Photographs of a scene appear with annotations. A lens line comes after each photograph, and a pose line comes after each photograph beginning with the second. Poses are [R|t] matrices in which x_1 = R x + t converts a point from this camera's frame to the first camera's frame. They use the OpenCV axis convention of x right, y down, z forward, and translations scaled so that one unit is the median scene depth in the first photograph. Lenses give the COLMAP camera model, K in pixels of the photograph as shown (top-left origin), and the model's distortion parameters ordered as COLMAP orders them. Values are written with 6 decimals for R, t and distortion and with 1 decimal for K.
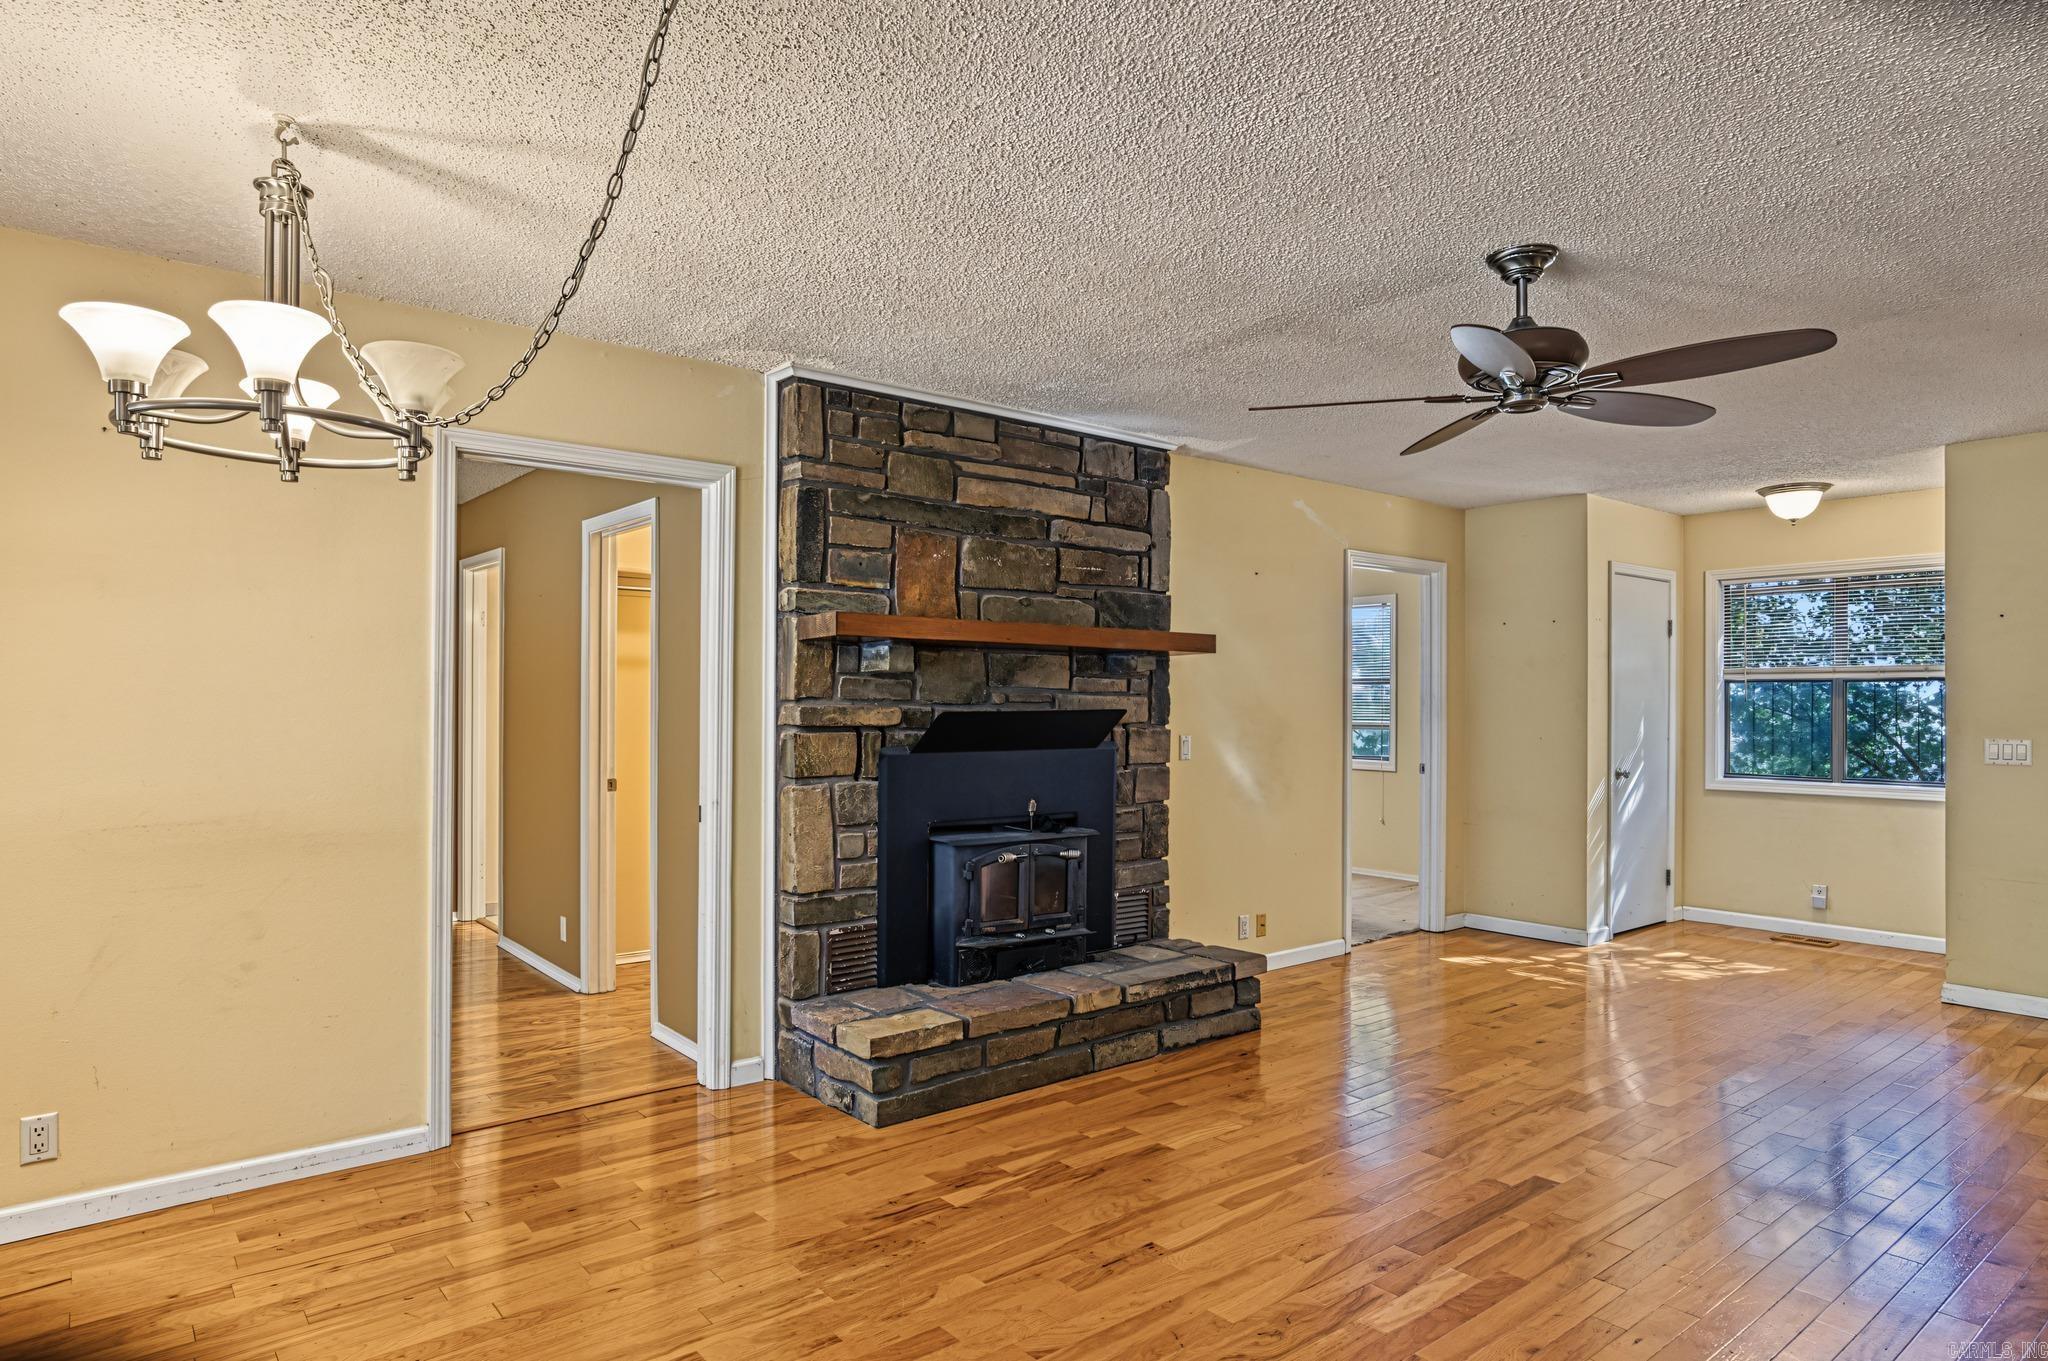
lens RADIAL K [[1204.2, 0, 1024.0], [0, 1204.2, 680.5], [0, 0, 1]] dist [-0.001784, -0.000136]
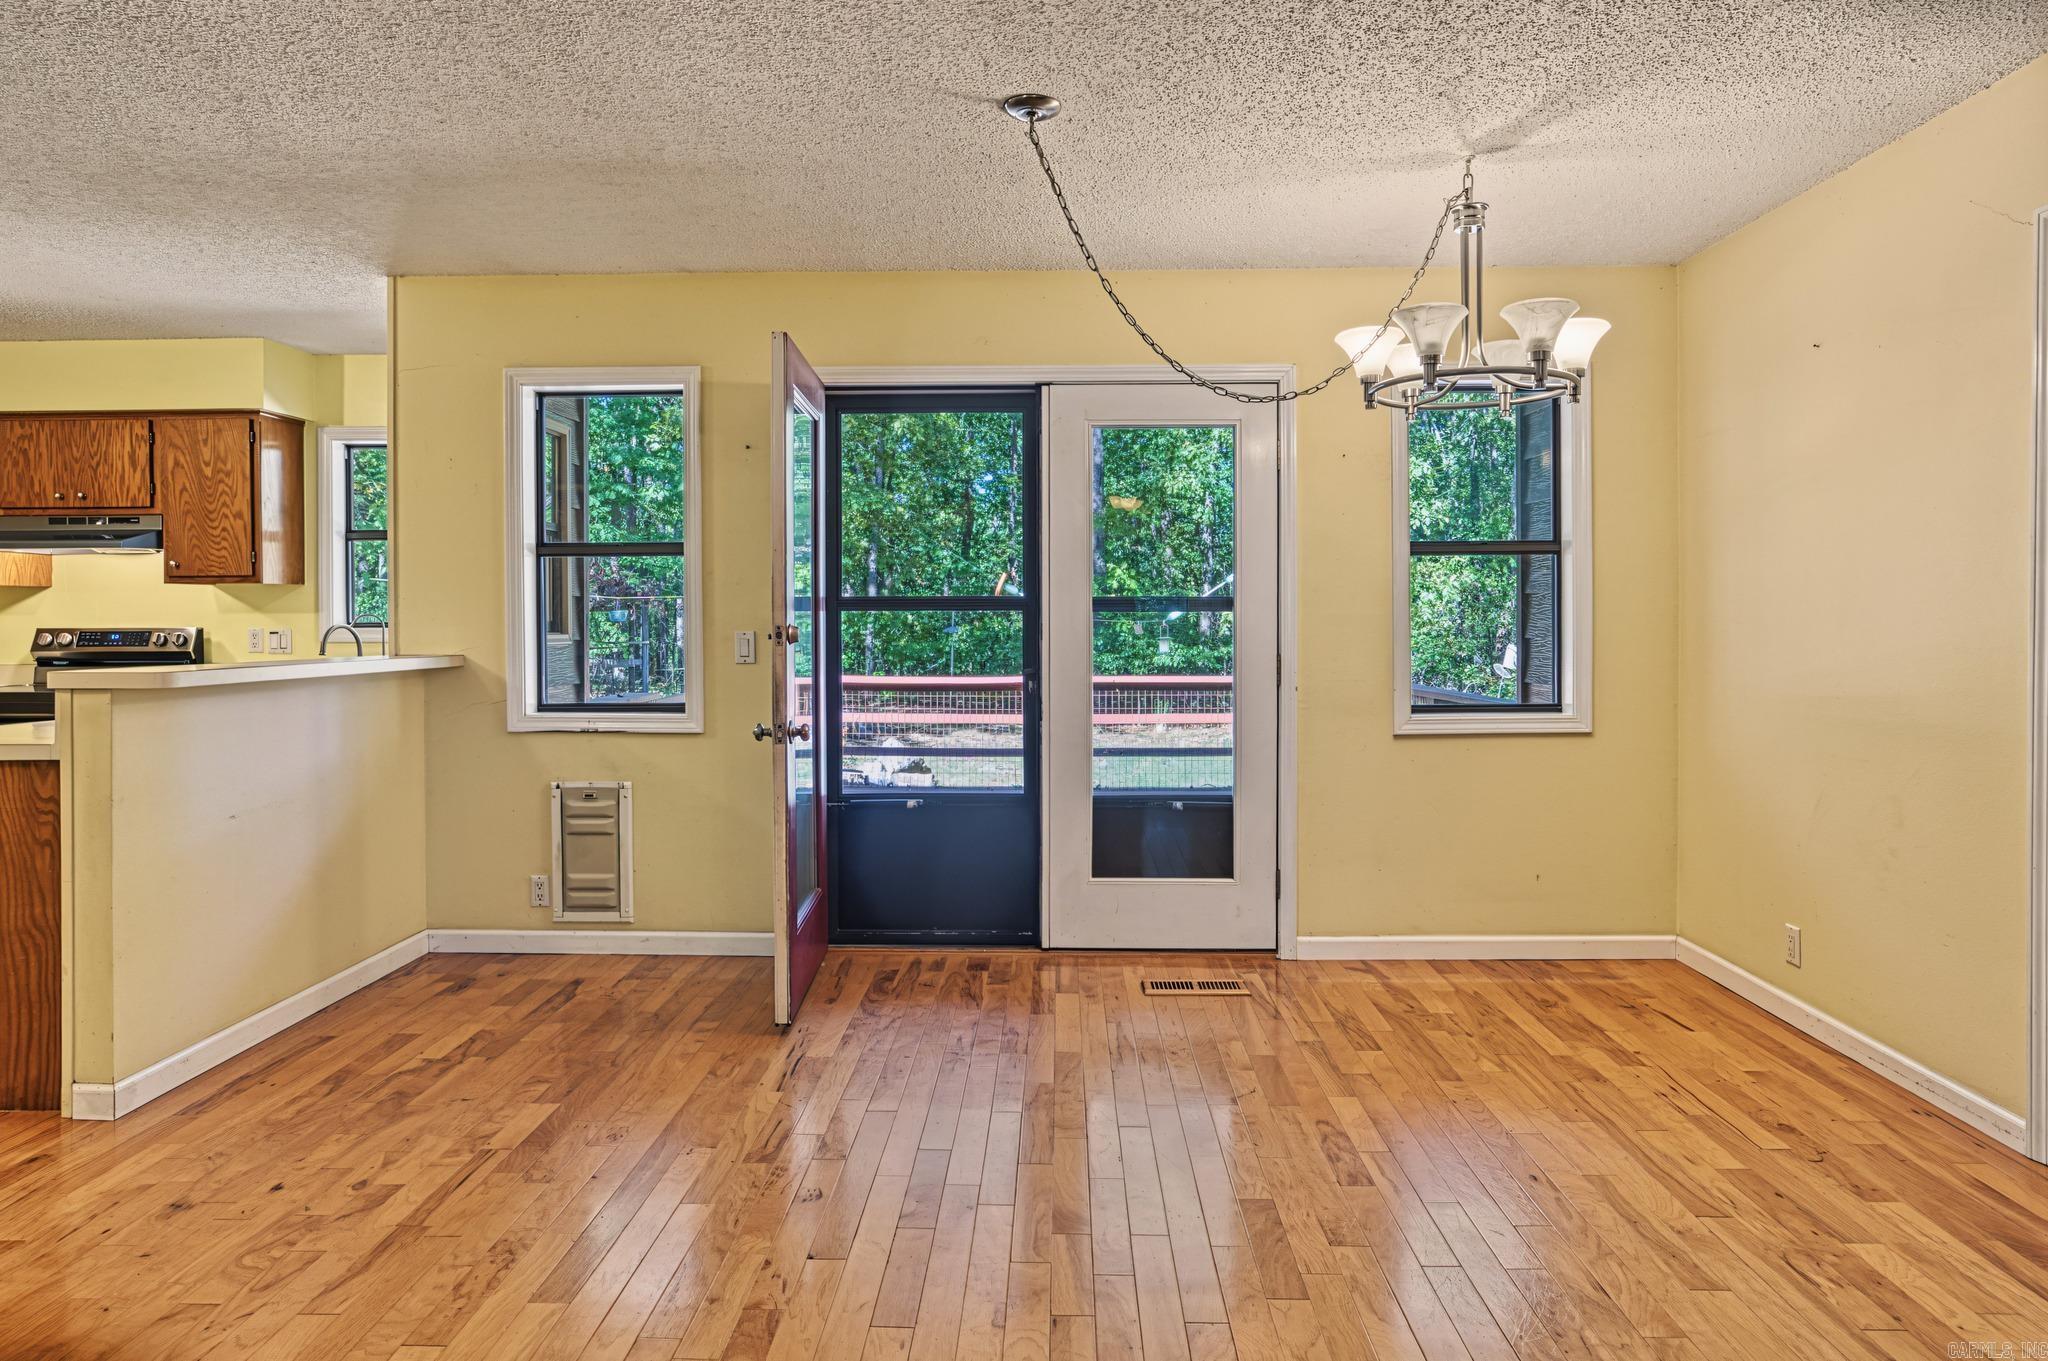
lens RADIAL K [[1160.7, 0, 1026.9], [0, 1160.7, 622.9], [0, 0, 1]] dist [-0.005959, -0.001480]
pose [[-0.658156, -0.002144, -0.752879, 0.383183], [0.010092, 0.999881, -0.011669, 0.039924], [0.752814, -0.015278, -0.658056, 0.793756]]
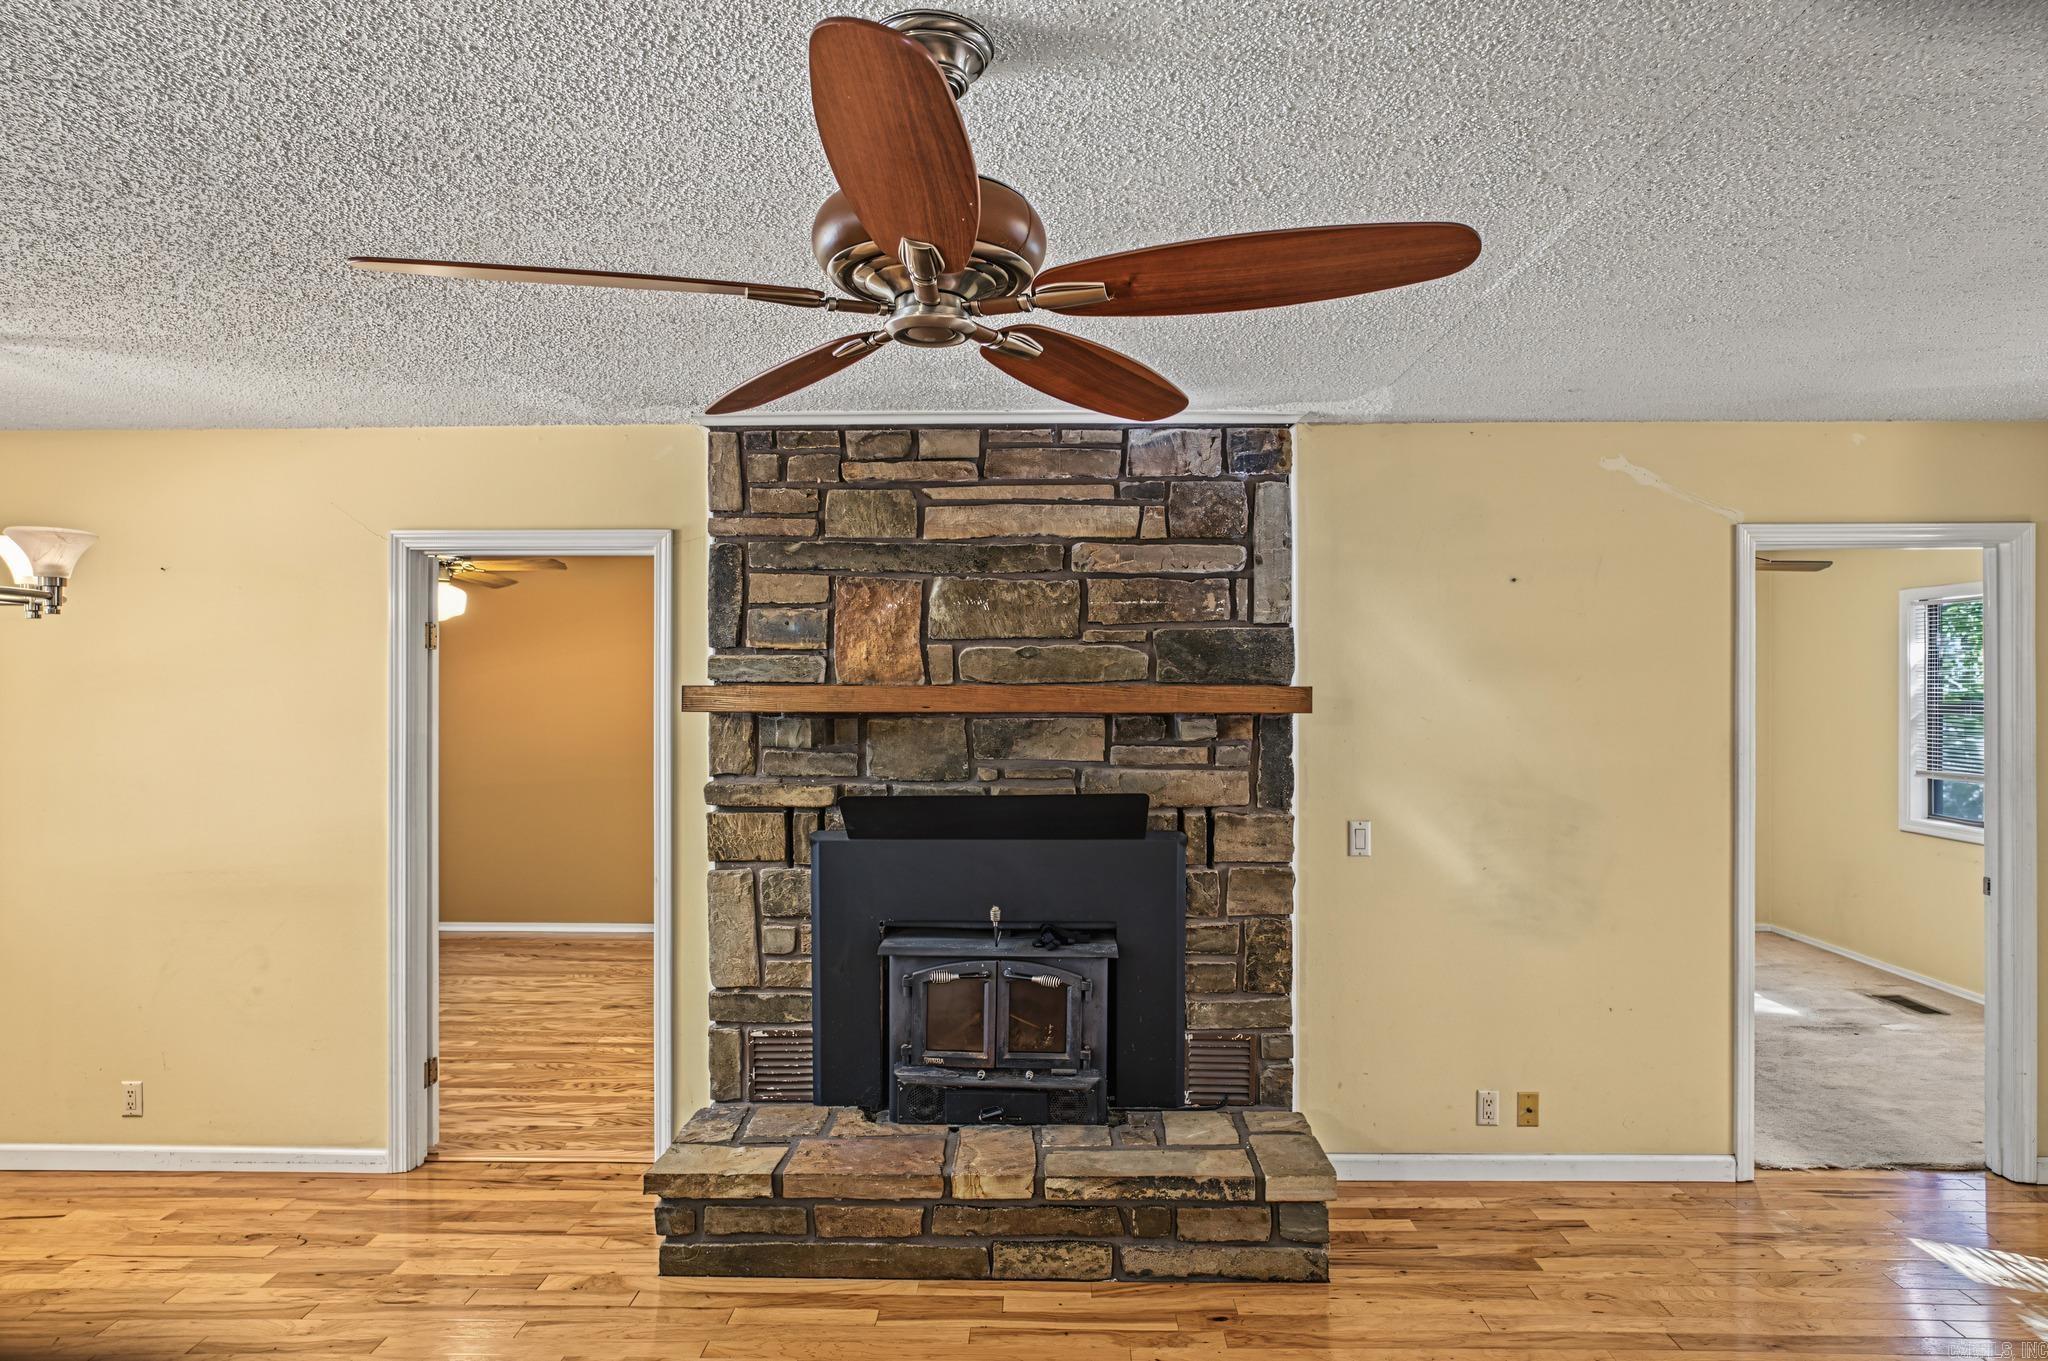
lens RADIAL K [[1188.2, 0, 1024.0], [0, 1188.2, 680.5], [0, 0, 1]] dist [-0.001934, 0.000703]
pose [[0.757945, -0.006523, -0.652286, 0.544695], [0.015729, 0.999842, 0.008279, -0.056984], [0.652129, -0.016535, 0.757928, 0.432625]]
